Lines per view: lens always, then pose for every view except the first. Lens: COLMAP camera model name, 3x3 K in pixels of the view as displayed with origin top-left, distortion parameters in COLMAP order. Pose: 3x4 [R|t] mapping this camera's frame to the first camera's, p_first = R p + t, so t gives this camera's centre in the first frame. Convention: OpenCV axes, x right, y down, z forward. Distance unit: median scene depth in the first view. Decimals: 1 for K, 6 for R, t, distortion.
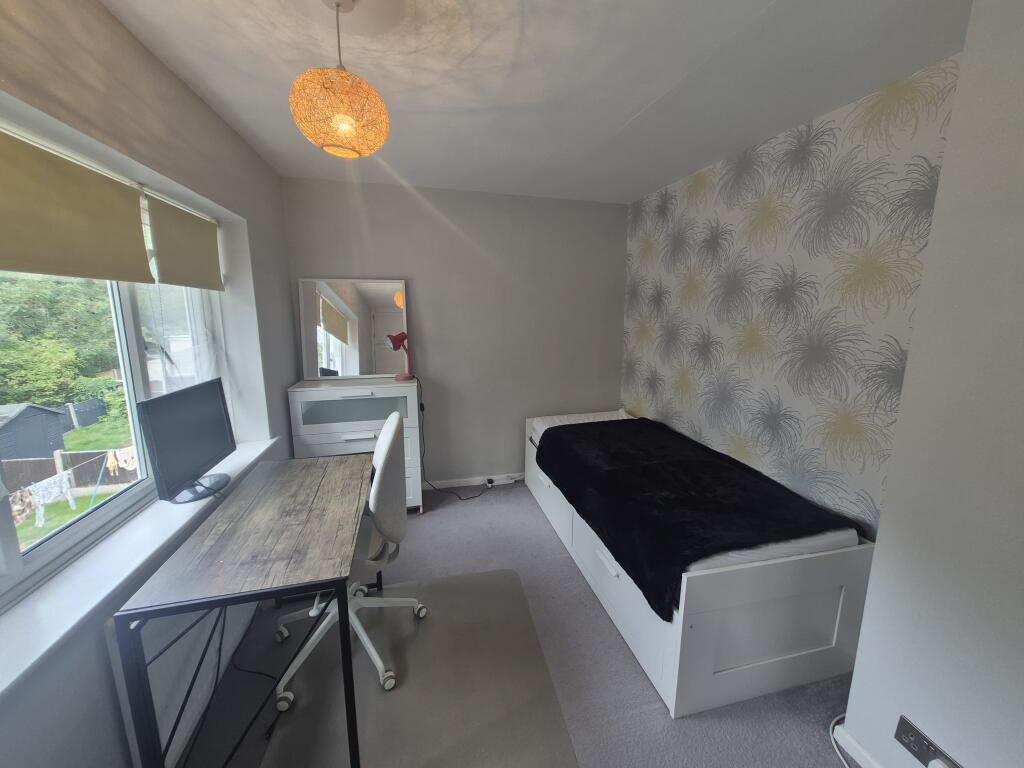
lens RADIAL K [[401.0, 0, 517.3], [0, 401.0, 378.9], [0, 0, 1]] dist [0.002499, -0.002360]
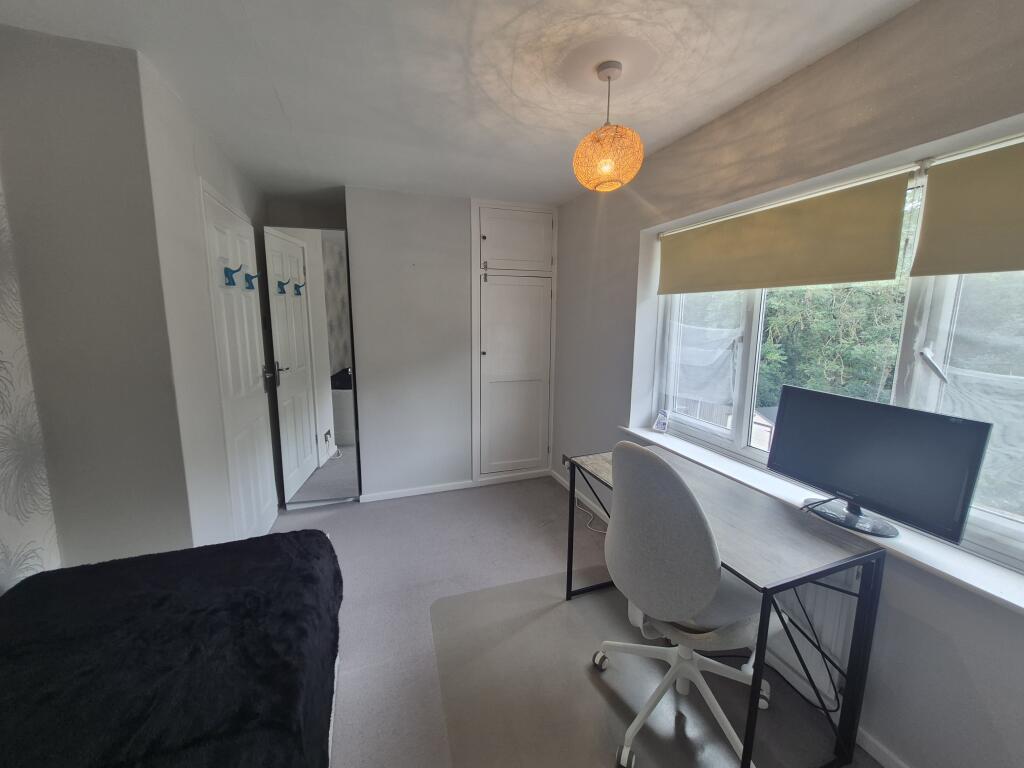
lens RADIAL K [[401.0, 0, 517.3], [0, 401.0, 378.9], [0, 0, 1]] dist [0.002499, -0.002360]
pose [[-0.993948, 0.001945, -0.109838, 0.005298], [-0.033071, 0.948163, 0.316057, -0.353969], [0.104759, 0.317777, -0.942361, 2.281328]]
